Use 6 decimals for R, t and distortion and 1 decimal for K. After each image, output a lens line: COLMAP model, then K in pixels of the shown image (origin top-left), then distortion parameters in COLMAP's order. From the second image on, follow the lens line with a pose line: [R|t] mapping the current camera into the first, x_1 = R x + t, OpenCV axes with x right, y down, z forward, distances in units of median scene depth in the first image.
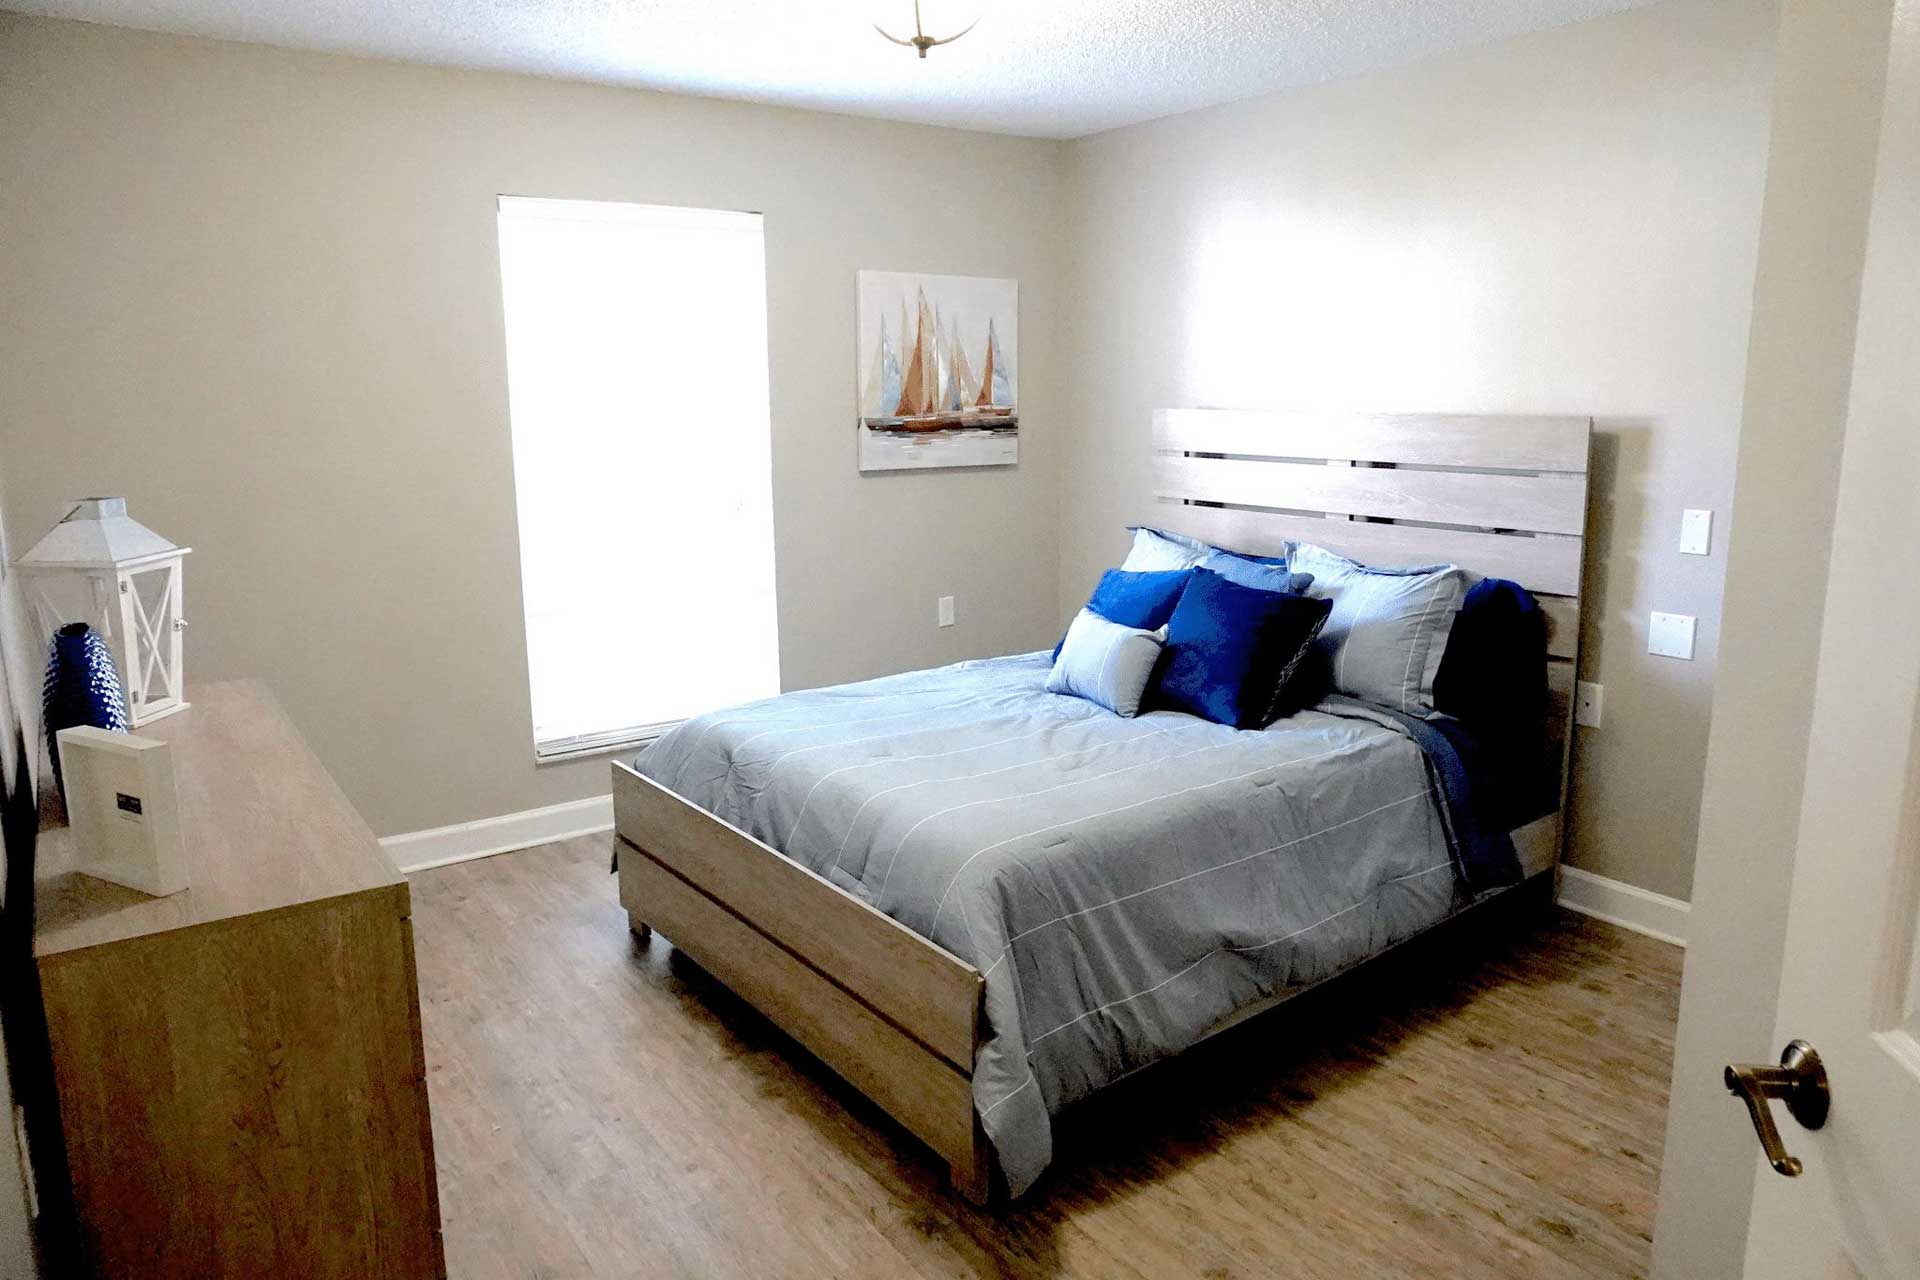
lens RADIAL K [[1305.5, 0, 953.2], [0, 1305.5, 636.1], [0, 0, 1]] dist [-0.029869, 0.000236]
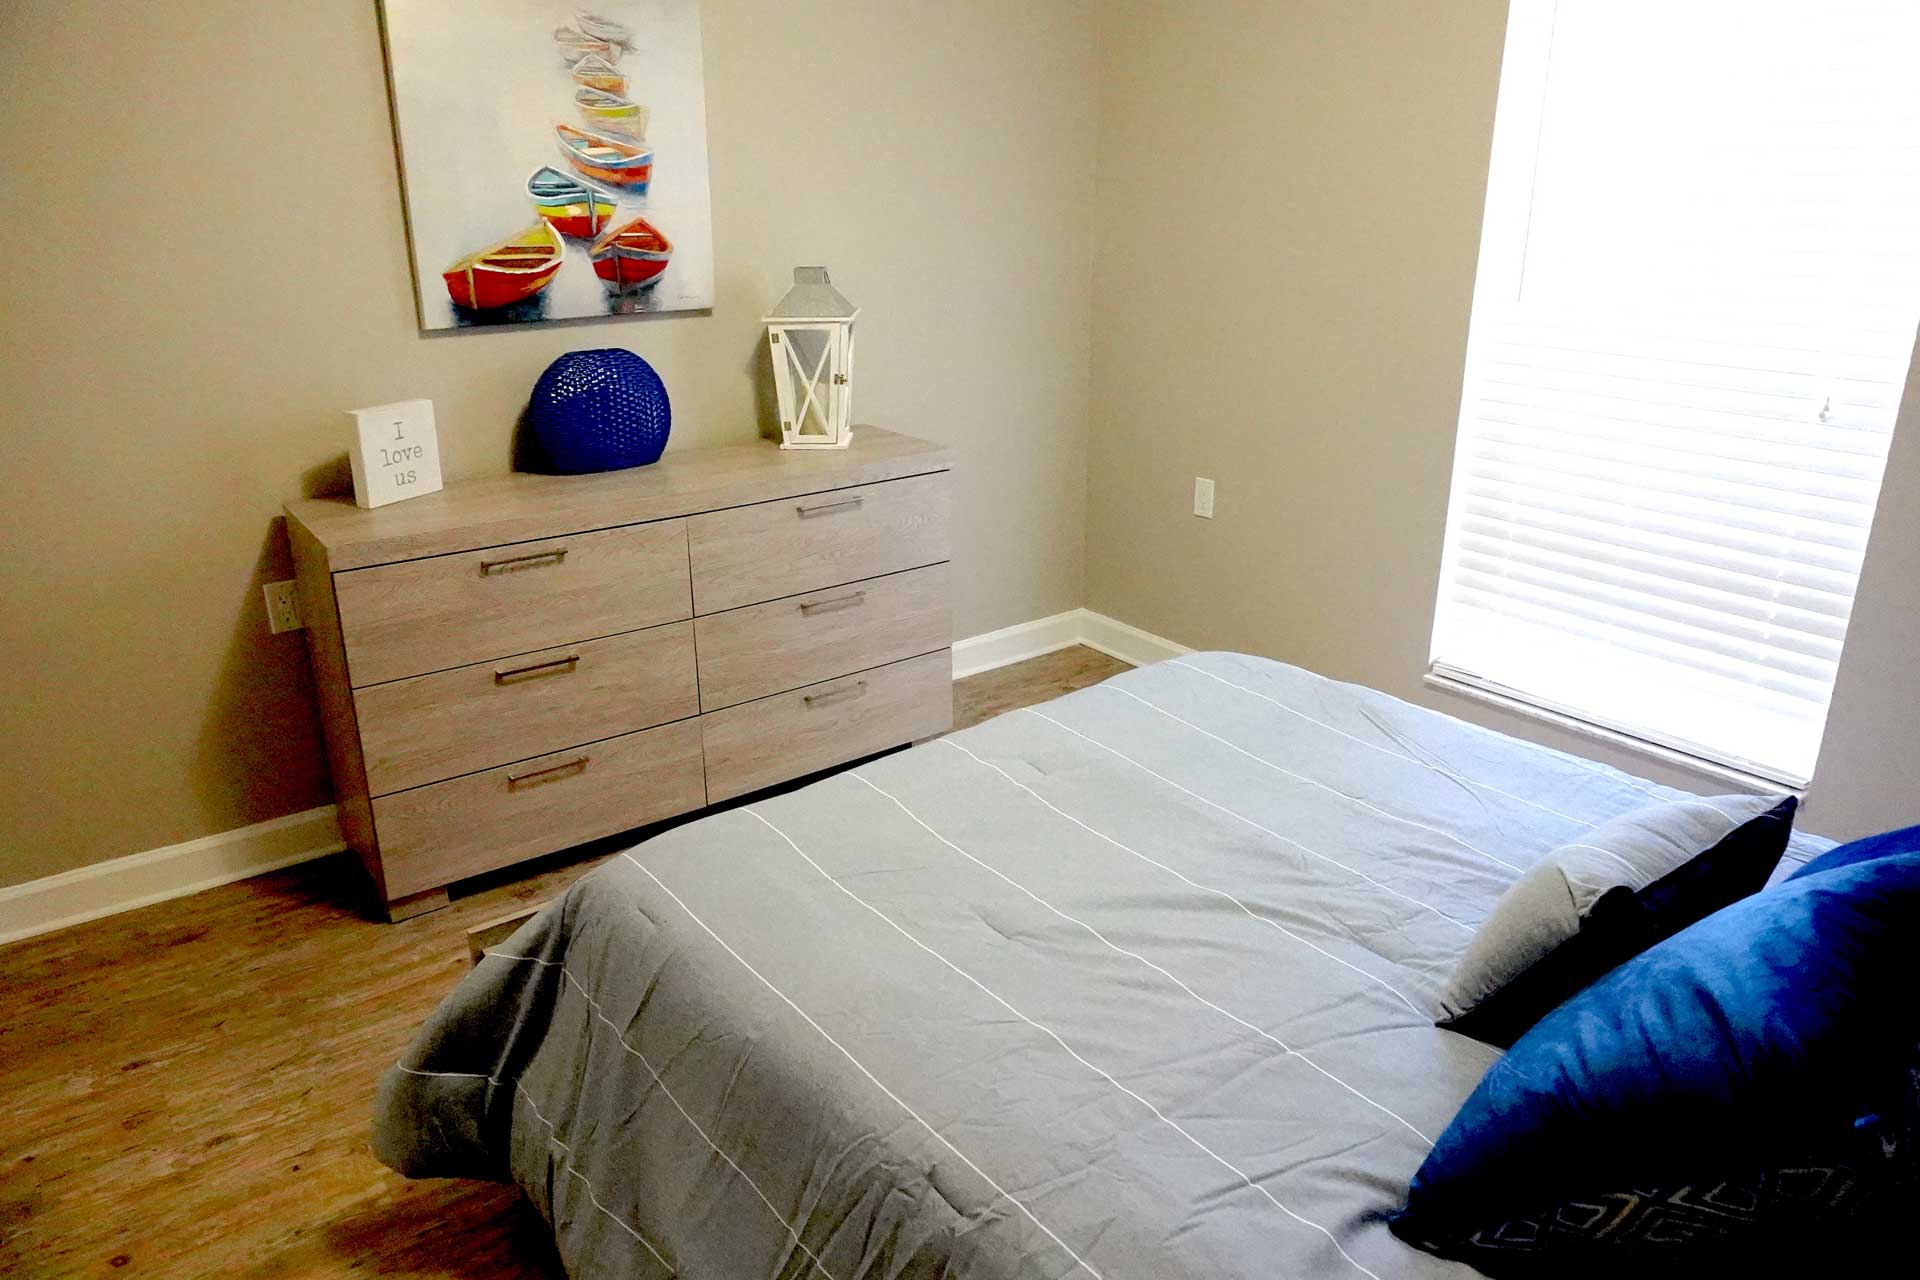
lens RADIAL K [[1305.5, 0, 953.2], [0, 1305.5, 636.1], [0, 0, 1]] dist [-0.029869, 0.000236]
pose [[0.023354, 0.344157, -0.938622, 0.647715], [-0.187227, 0.923772, 0.334054, -0.219087], [0.982039, 0.167933, 0.086010, 1.057606]]
